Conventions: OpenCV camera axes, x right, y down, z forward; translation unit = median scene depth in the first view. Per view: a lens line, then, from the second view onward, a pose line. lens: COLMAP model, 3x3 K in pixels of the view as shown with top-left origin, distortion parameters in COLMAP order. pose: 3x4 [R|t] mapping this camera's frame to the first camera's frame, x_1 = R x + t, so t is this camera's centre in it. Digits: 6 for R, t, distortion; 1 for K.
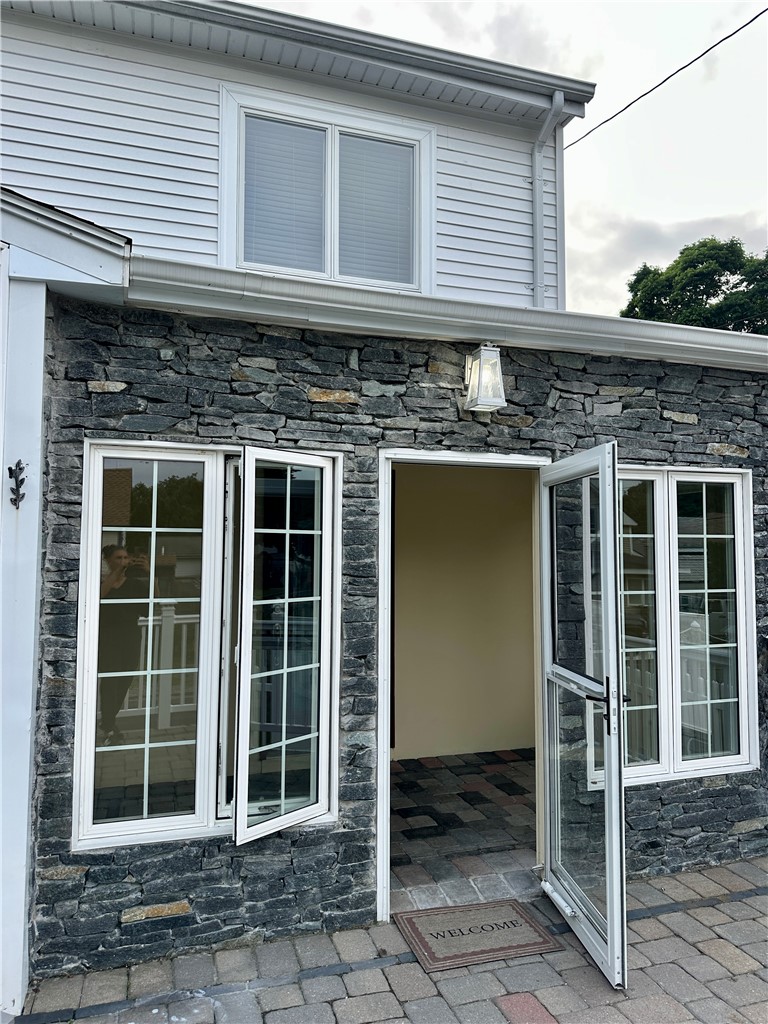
lens RADIAL K [[705.9, 0, 380.1], [0, 705.9, 509.9], [0, 0, 1]] dist [0.149782, -0.304194]
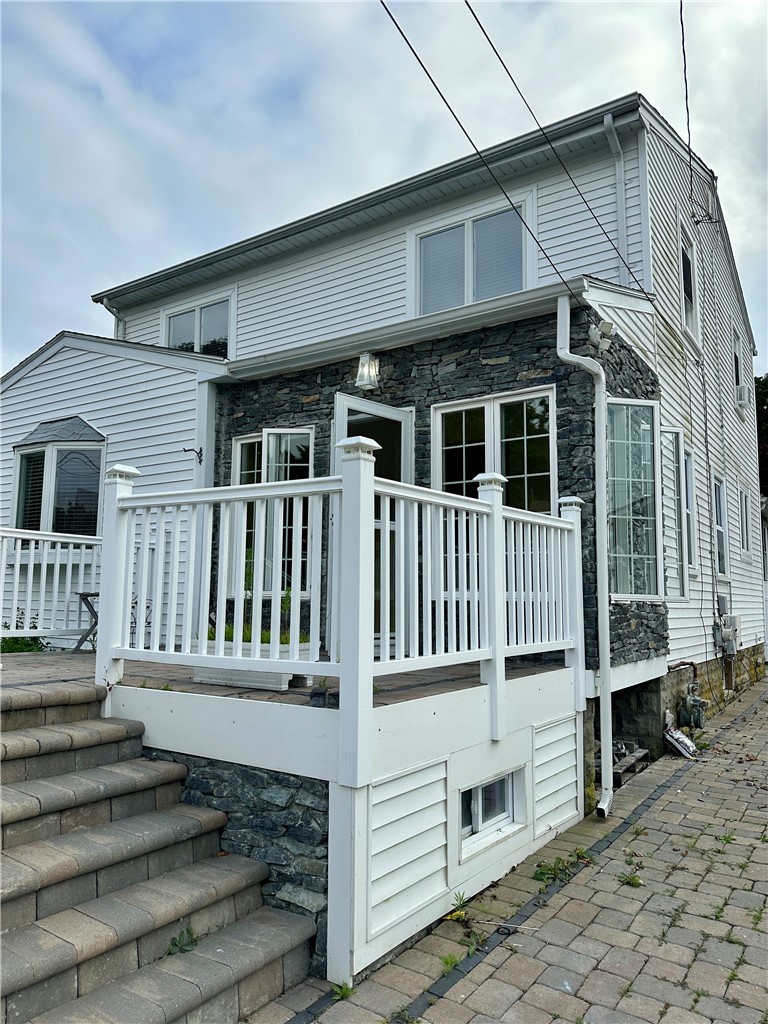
lens RADIAL K [[724.4, 0, 378.6], [0, 724.4, 511.0], [0, 0, 1]] dist [0.037670, -0.047124]
pose [[0.600987, -0.095517, -0.793531, 1.453978], [0.029747, 0.994819, -0.097217, 0.323035], [0.798705, 0.034821, 0.600714, -0.087330]]
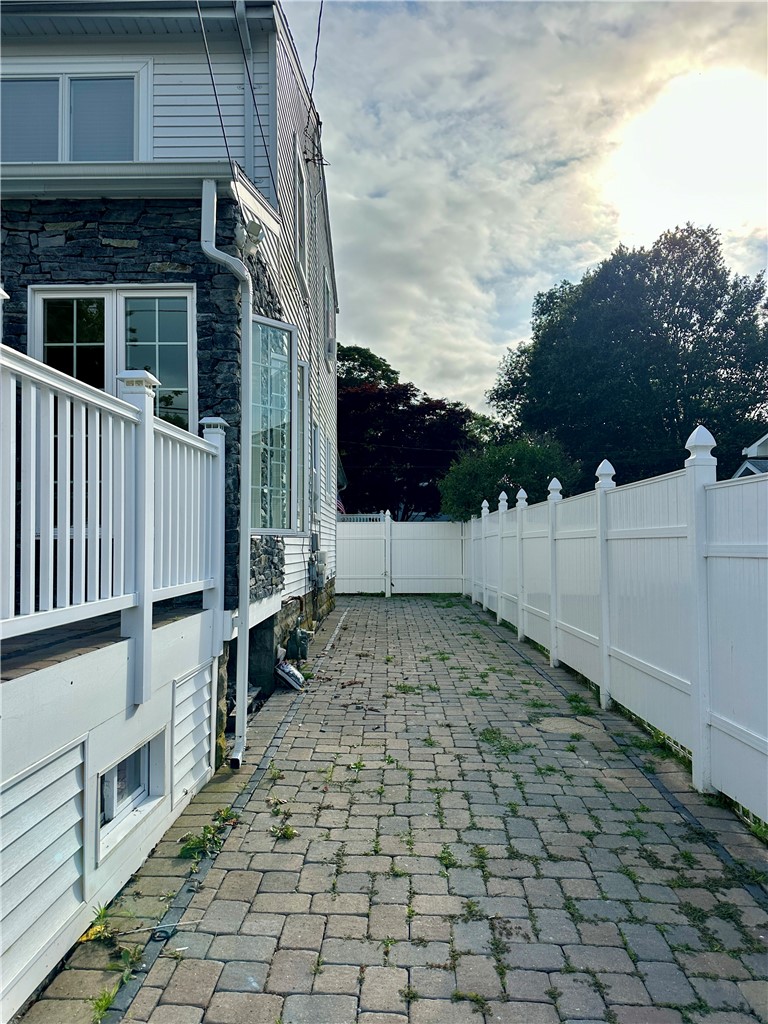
lens RADIAL K [[724.4, 0, 378.6], [0, 724.4, 511.0], [0, 0, 1]] dist [0.037670, -0.047124]
pose [[0.945408, -0.025051, -0.324925, 1.228933], [0.026424, 0.999651, -0.000189, 0.336061], [0.324816, -0.008407, 0.945740, -0.020170]]
